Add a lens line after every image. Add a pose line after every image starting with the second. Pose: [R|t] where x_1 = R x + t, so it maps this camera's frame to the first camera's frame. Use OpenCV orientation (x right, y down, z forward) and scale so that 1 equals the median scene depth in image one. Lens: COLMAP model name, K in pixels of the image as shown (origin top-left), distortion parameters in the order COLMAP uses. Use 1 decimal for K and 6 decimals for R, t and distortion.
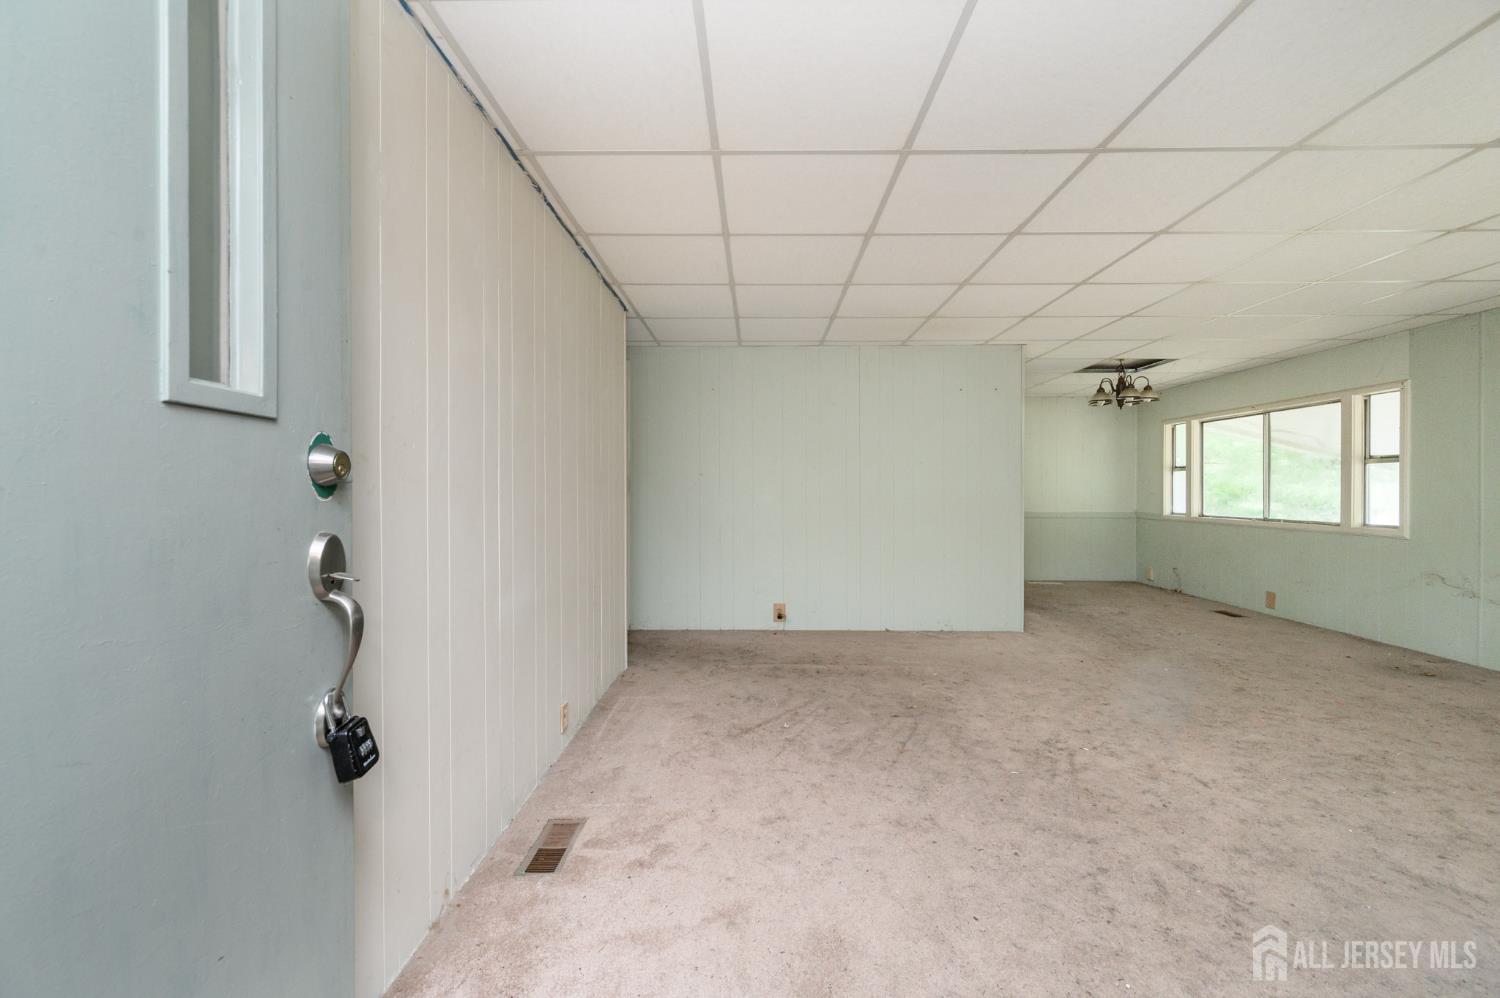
lens RADIAL K [[589.9, 0, 748.4], [0, 589.9, 493.3], [0, 0, 1]] dist [0.001085, 0.000080]
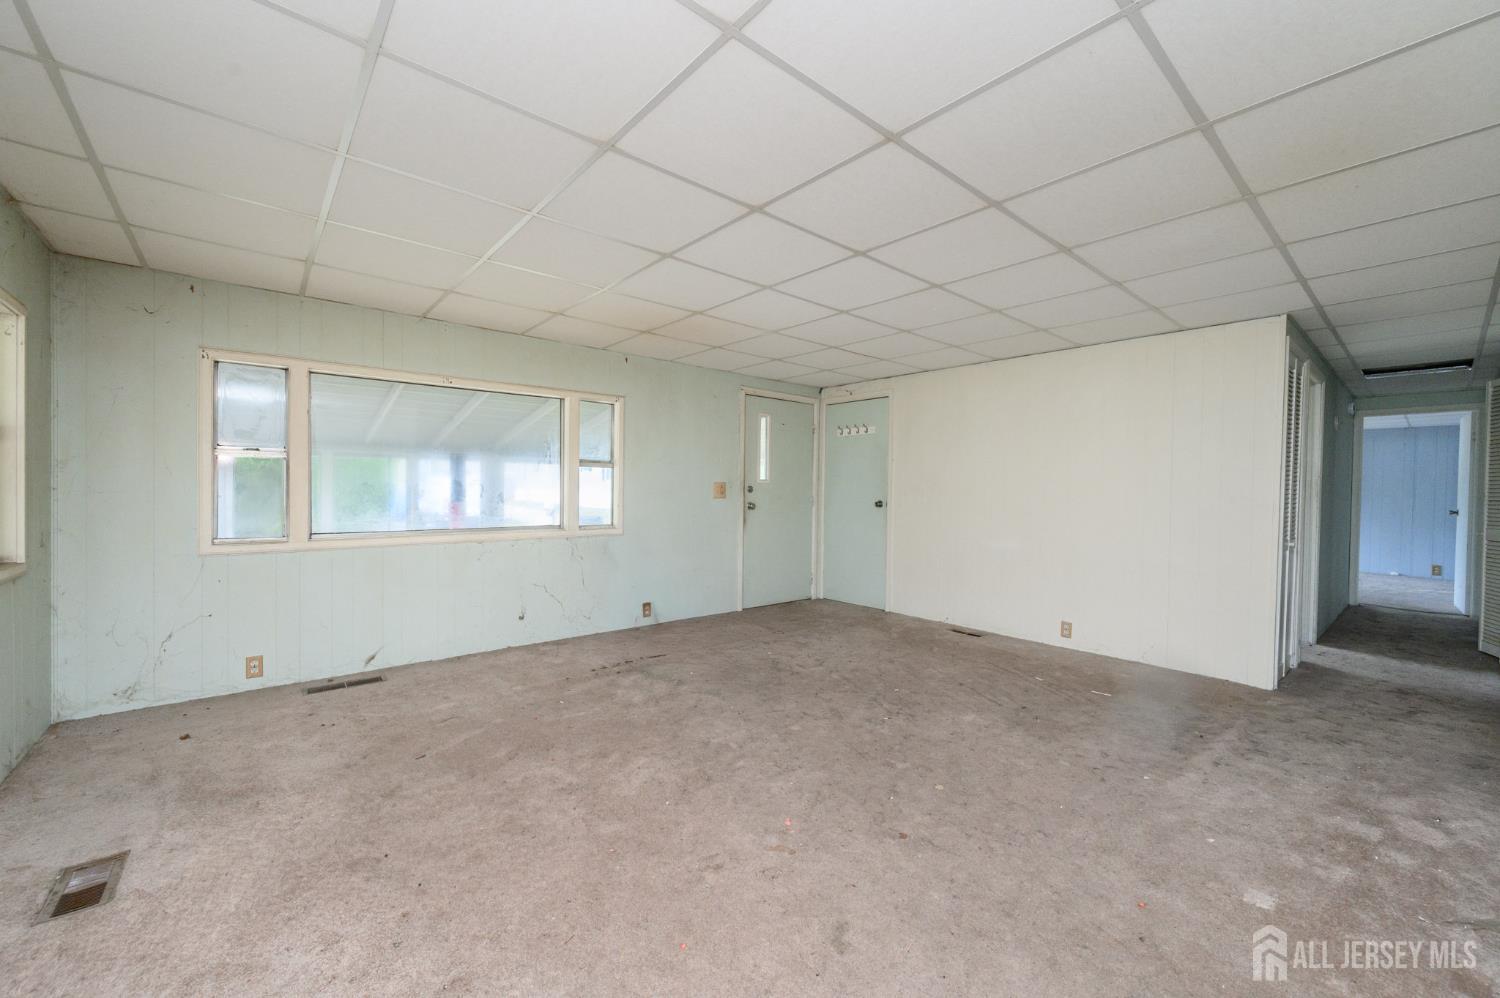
lens RADIAL K [[589.9, 0, 741.5], [0, 589.9, 498.5], [0, 0, 1]] dist [0.001085, 0.000080]
pose [[-0.755823, -0.000266, -0.654775, 1.304466], [-0.019505, 0.999565, 0.022109, -0.024081], [0.654485, 0.029482, -0.755500, 1.407573]]
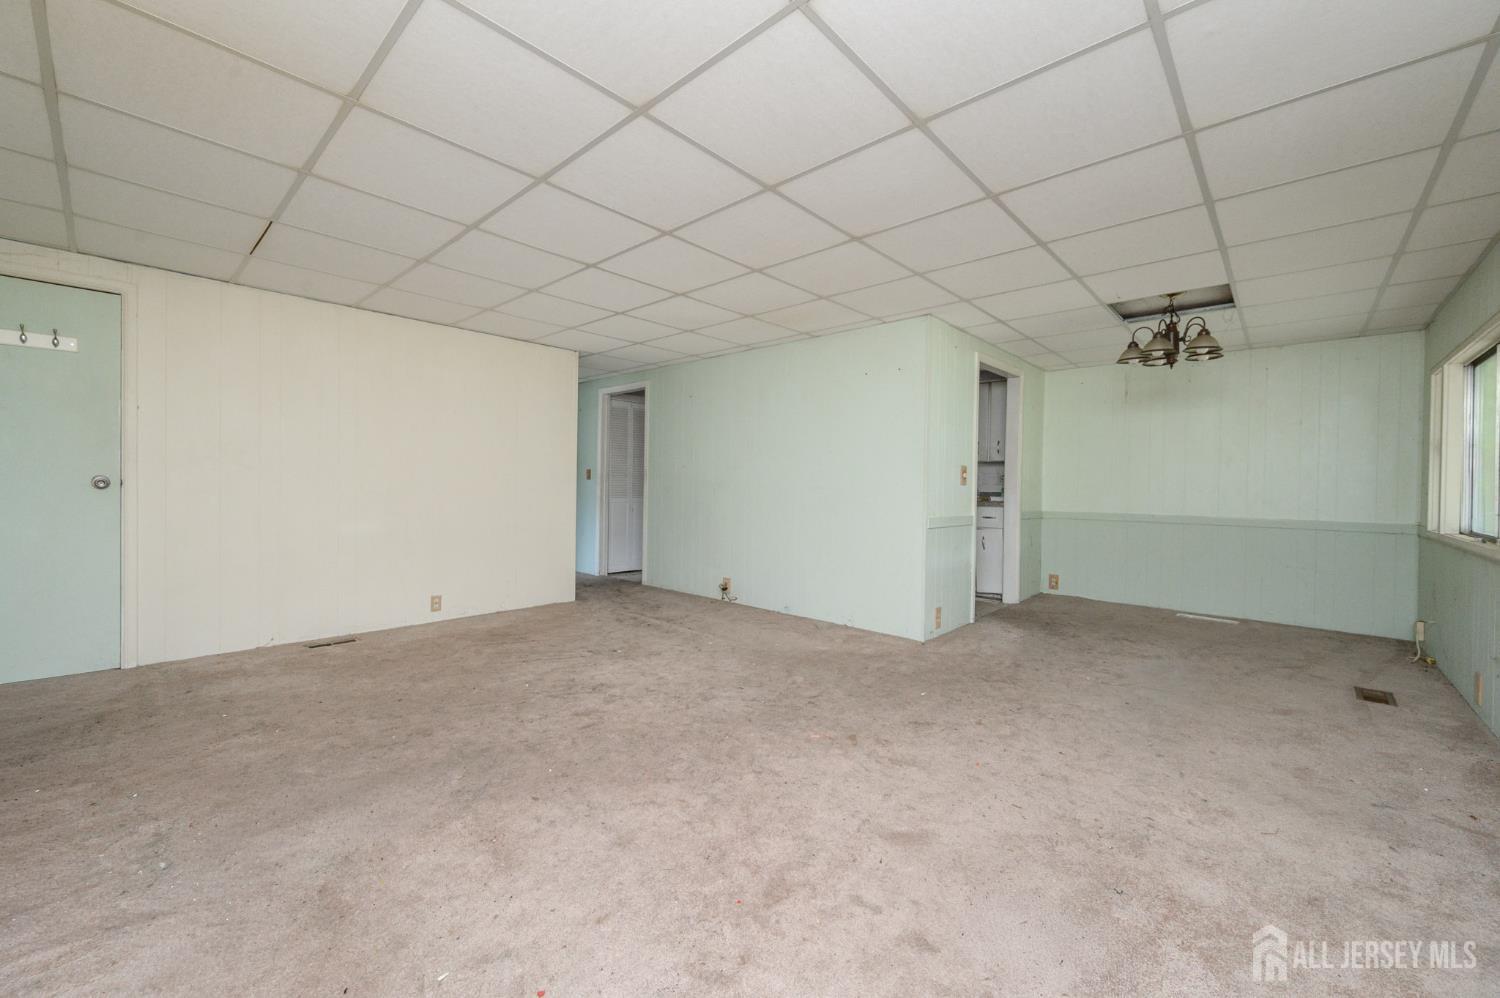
lens RADIAL K [[589.9, 0, 746.9], [0, 589.9, 488.1], [0, 0, 1]] dist [0.001085, 0.000080]
pose [[0.745408, 0.014431, -0.666453, 1.293729], [-0.016720, 0.999856, 0.002950, 0.012733], [0.666399, 0.008944, 0.745542, 0.254561]]
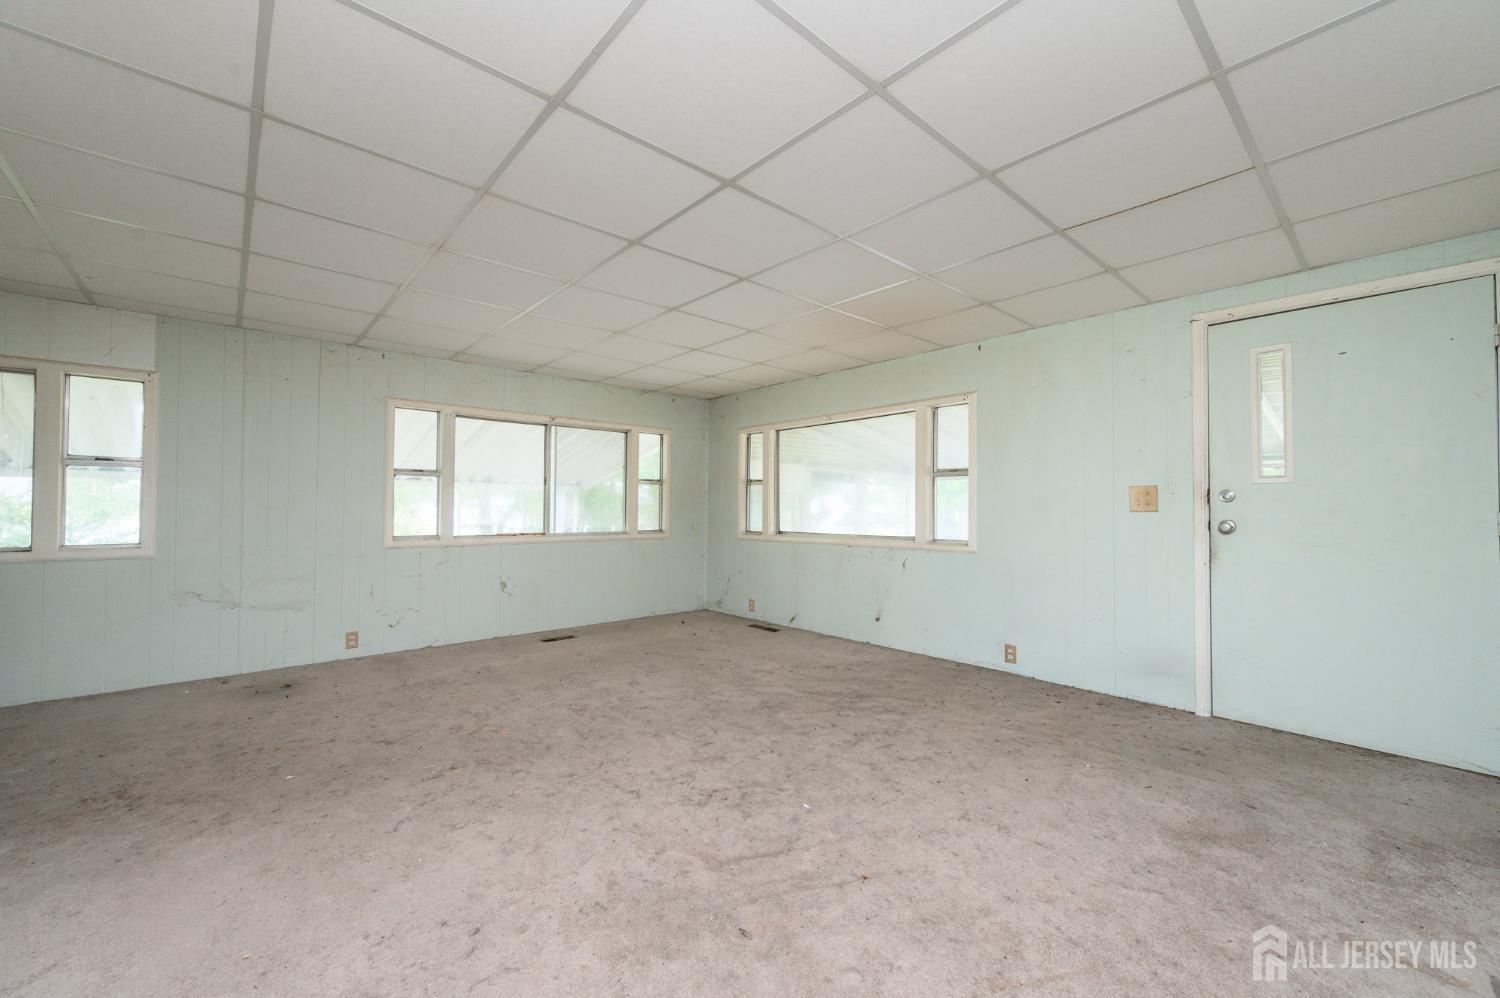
lens RADIAL K [[589.9, 0, 747.9], [0, 589.9, 496.1], [0, 0, 1]] dist [0.001085, 0.000080]
pose [[-0.676387, 0.008583, 0.736496, -0.132652], [-0.000016, 0.999932, -0.011668, -0.001904], [-0.736546, -0.007904, -0.676341, 1.292818]]
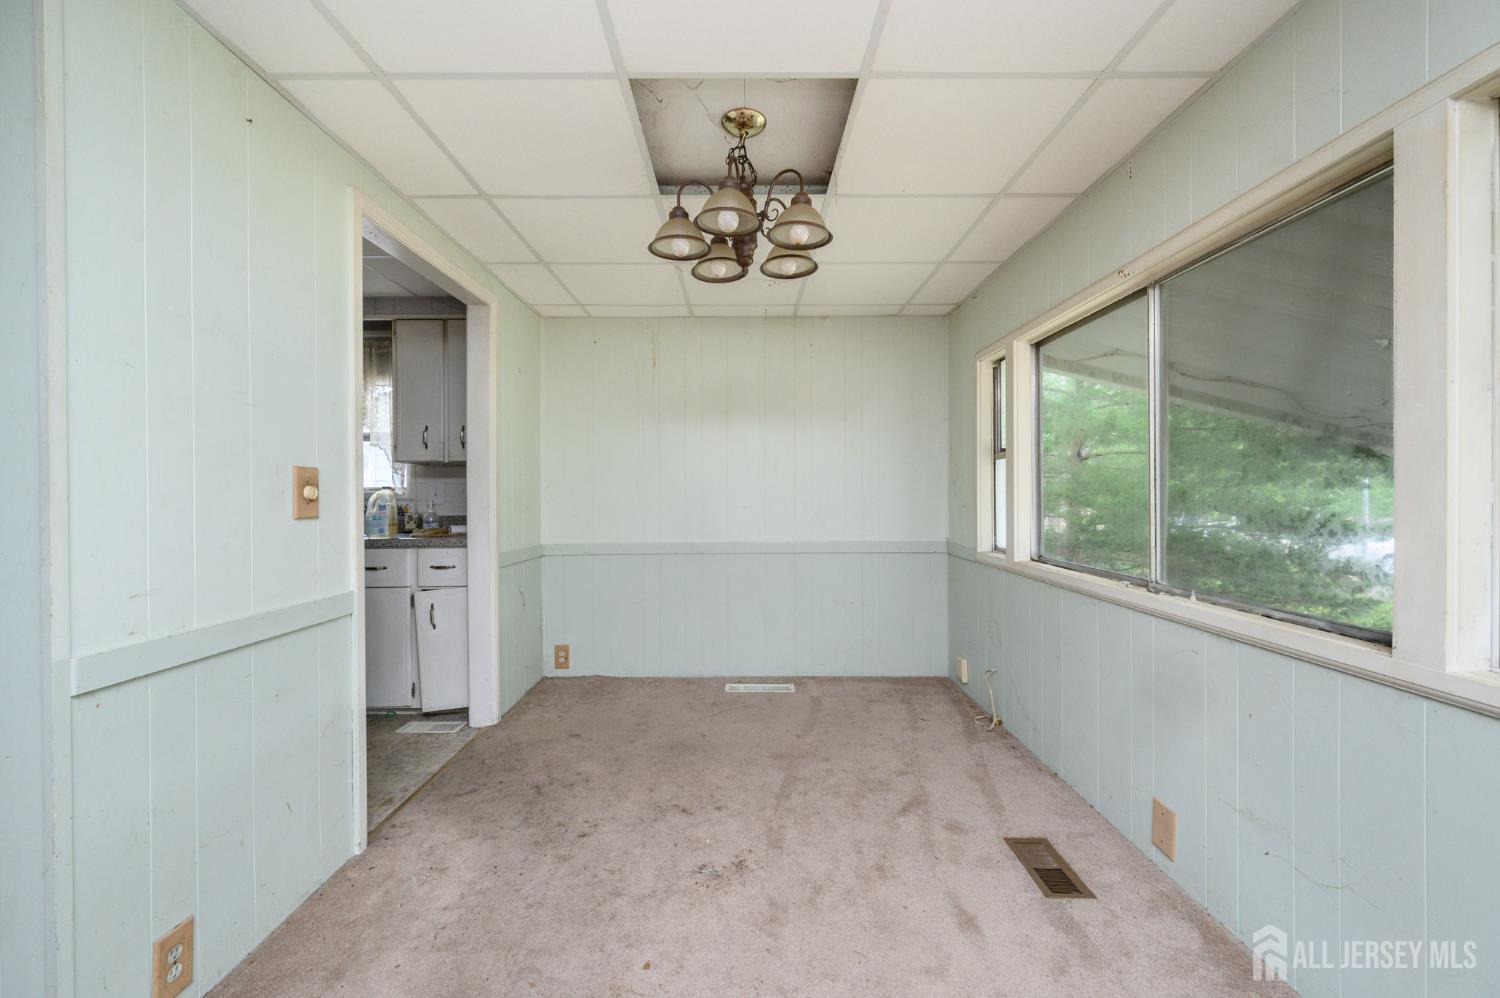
lens RADIAL K [[589.9, 0, 752.7], [0, 589.9, 497.5], [0, 0, 1]] dist [0.001085, 0.000080]
pose [[0.999621, -0.007753, 0.026403, 1.117023], [0.007755, 0.999970, 0.000046, -0.016576], [-0.026403, 0.000159, 0.999651, 1.165842]]
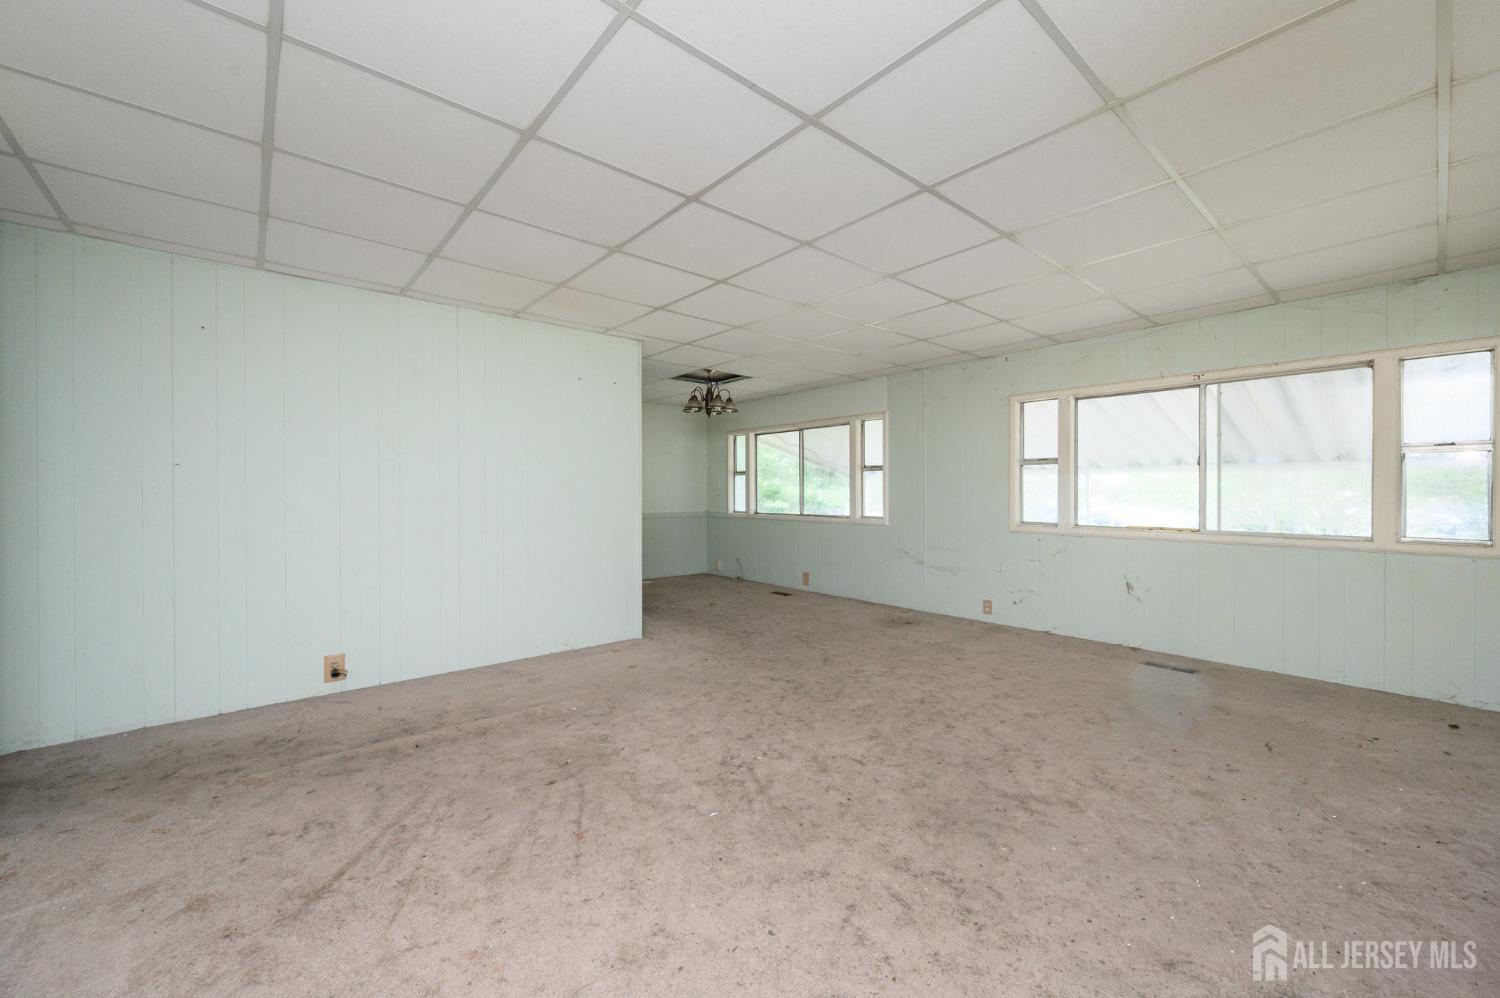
lens RADIAL K [[589.9, 0, 749.4], [0, 589.9, 492.2], [0, 0, 1]] dist [0.001085, 0.000080]
pose [[0.749560, -0.001132, 0.661936, -0.061644], [0.006999, 0.999956, -0.006215, 0.006140], [-0.661900, 0.009292, 0.749535, 0.239379]]
